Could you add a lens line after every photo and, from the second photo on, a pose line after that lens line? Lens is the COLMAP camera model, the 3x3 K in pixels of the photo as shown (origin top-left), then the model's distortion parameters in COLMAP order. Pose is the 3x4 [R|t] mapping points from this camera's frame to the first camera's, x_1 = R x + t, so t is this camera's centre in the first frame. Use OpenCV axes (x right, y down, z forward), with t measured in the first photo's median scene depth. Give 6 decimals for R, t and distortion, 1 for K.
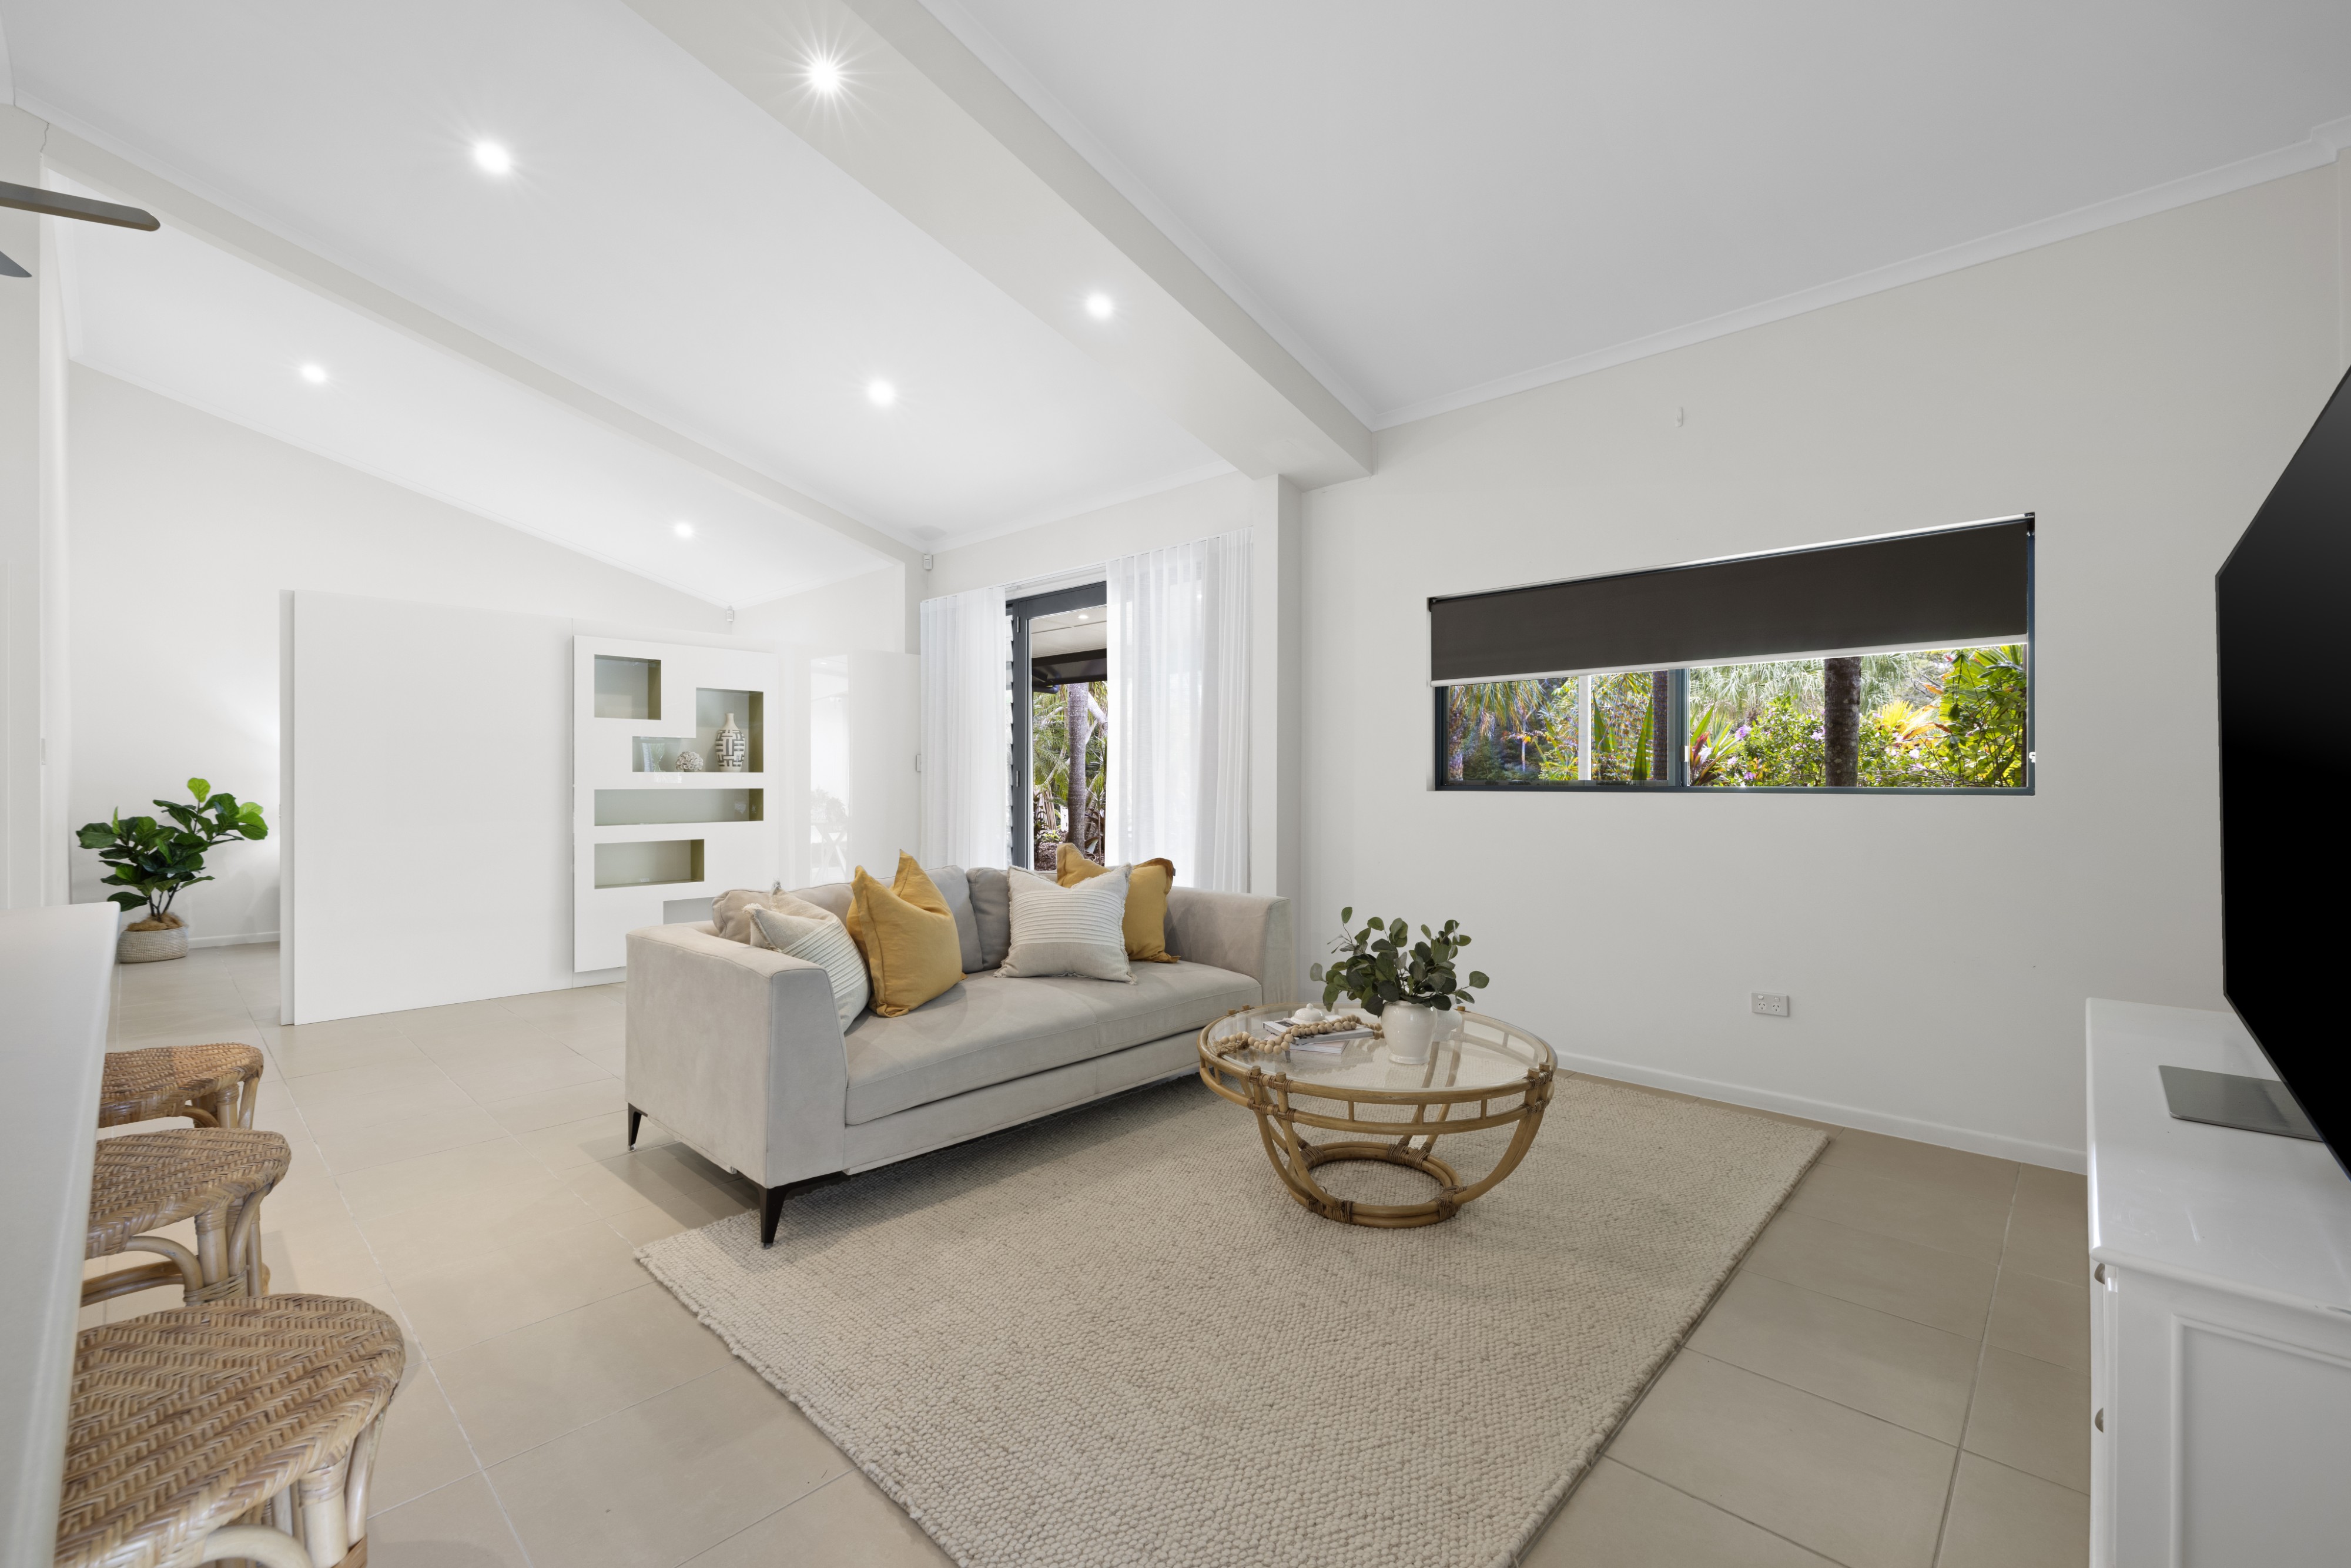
lens RADIAL K [[982.6, 0, 1174.2], [0, 982.6, 785.3], [0, 0, 1]] dist [-0.004237, -0.000866]
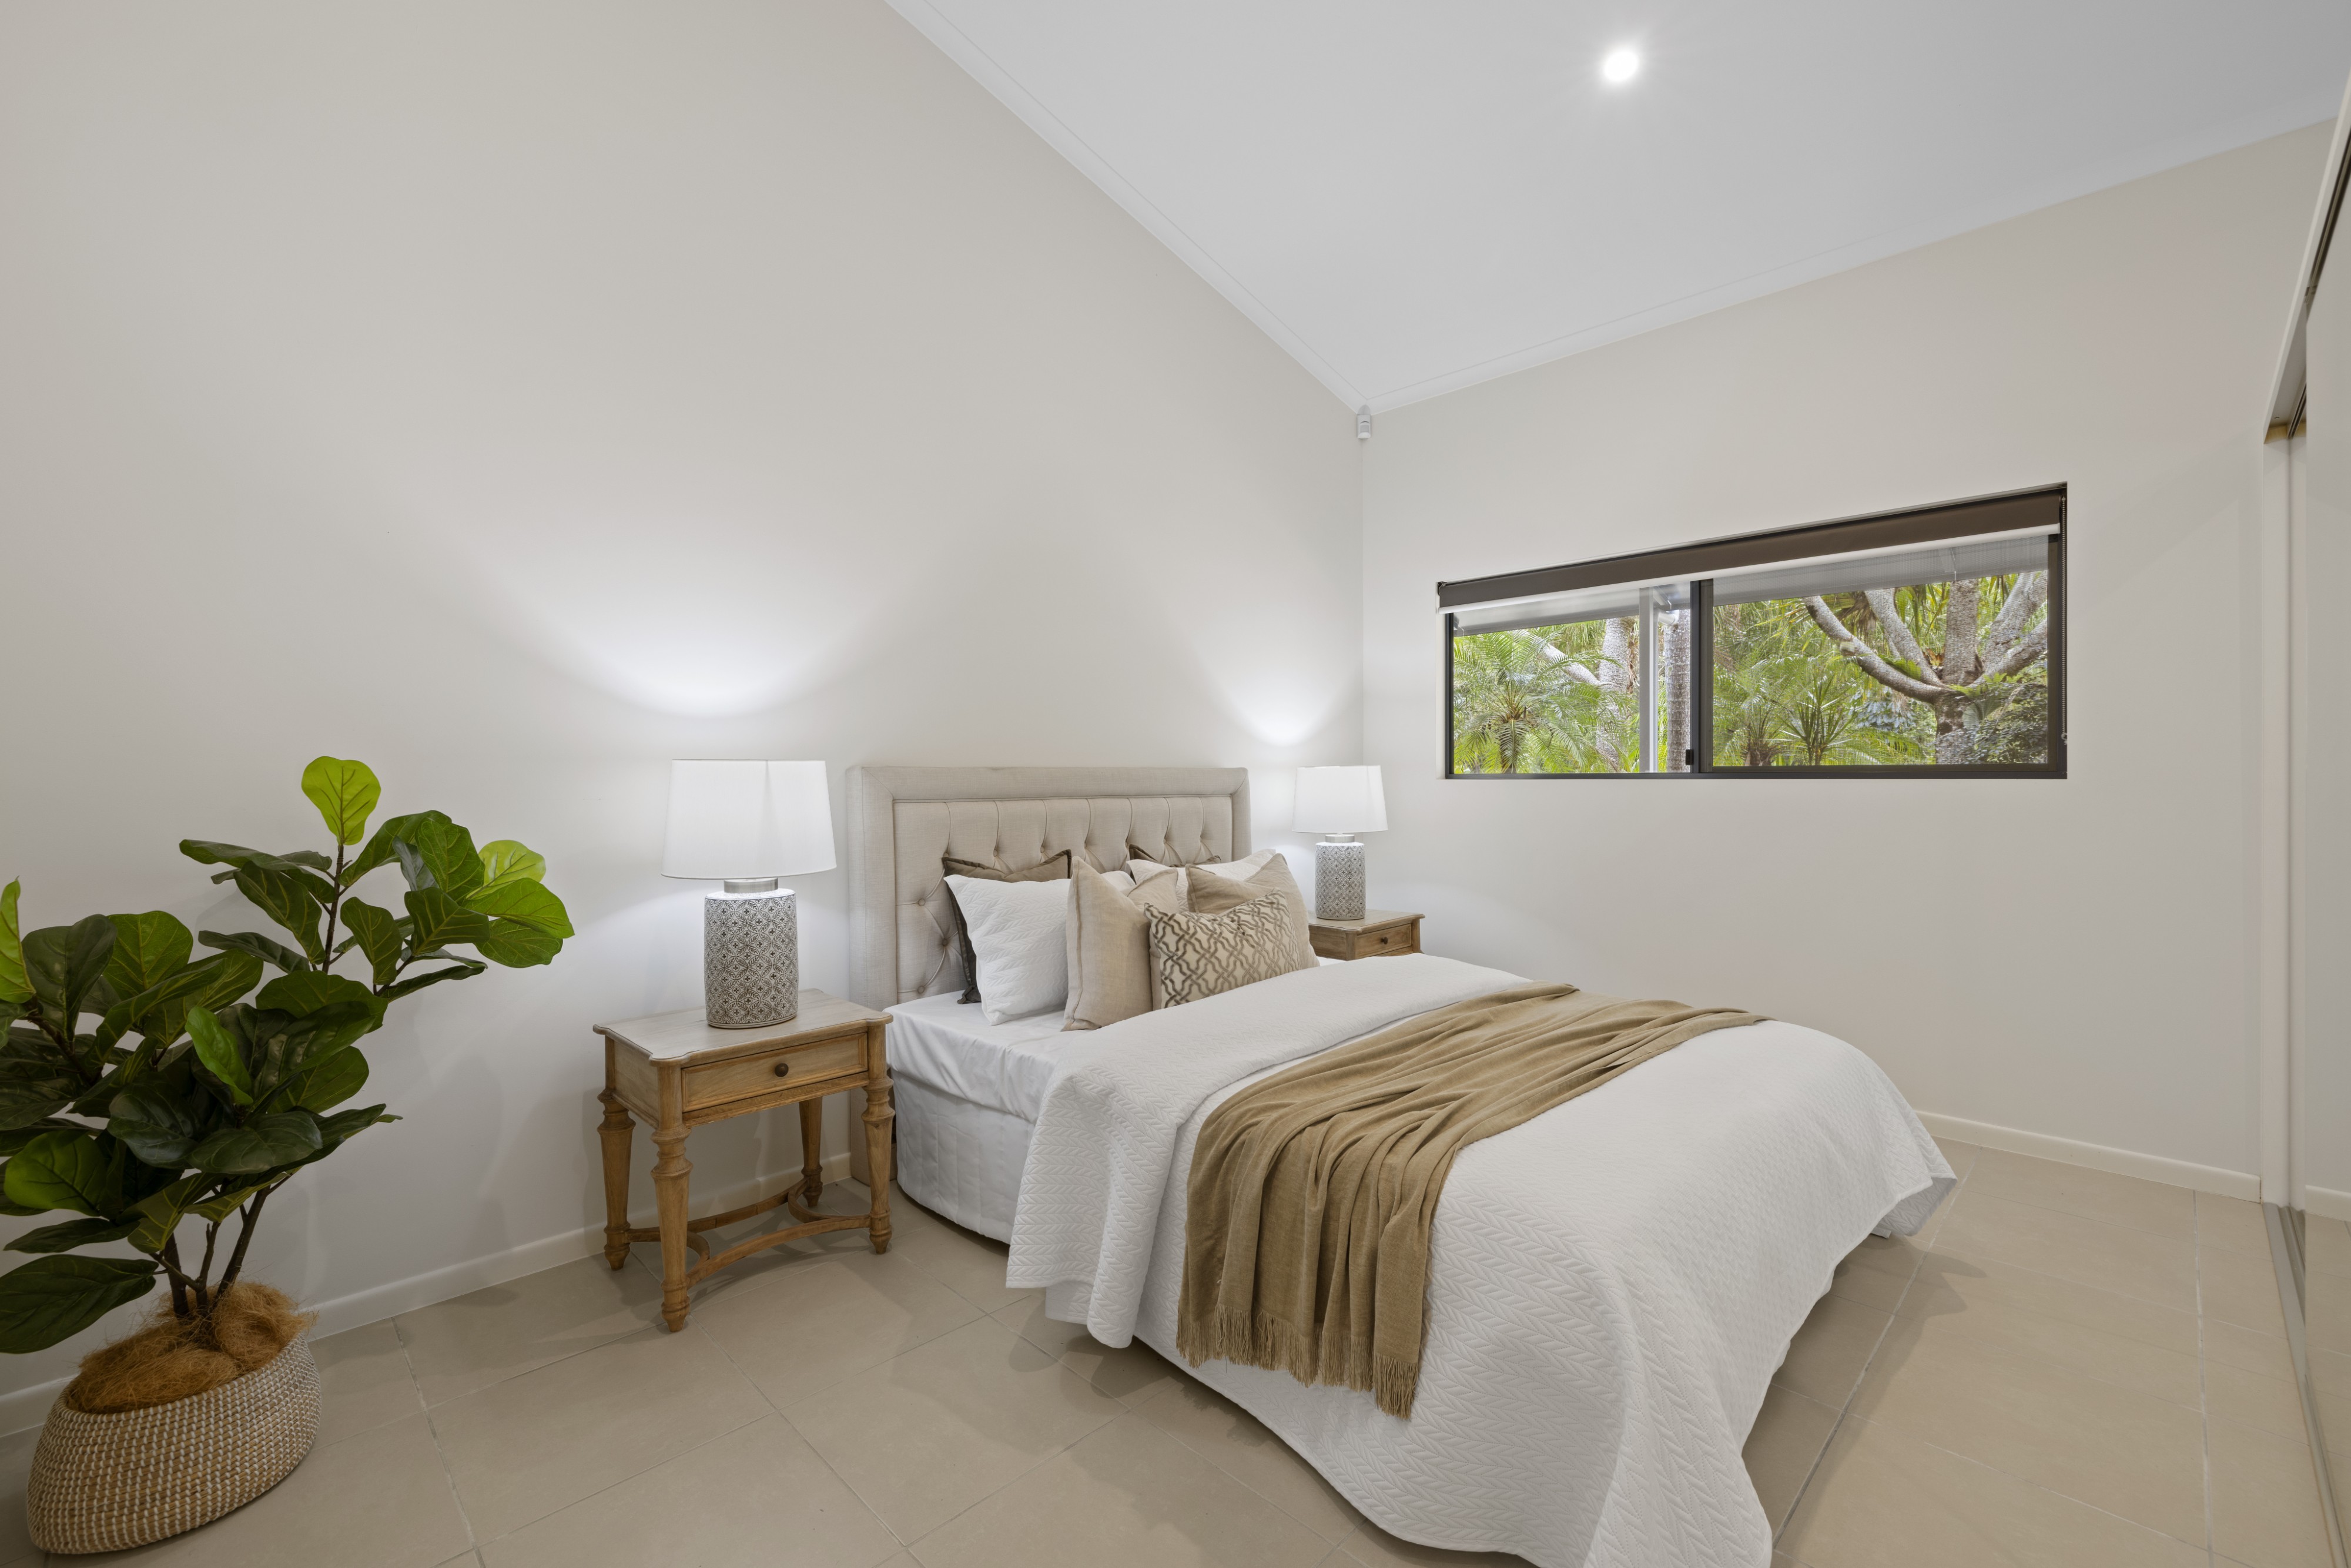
lens RADIAL K [[982.6, 0, 1177.2], [0, 982.6, 782.4], [0, 0, 1]] dist [-0.004237, -0.000866]
pose [[0.999747, 0.006006, -0.021660, -0.761739], [-0.005706, 0.999888, 0.013858, -0.005181], [0.021741, -0.013731, 0.999669, 0.734541]]
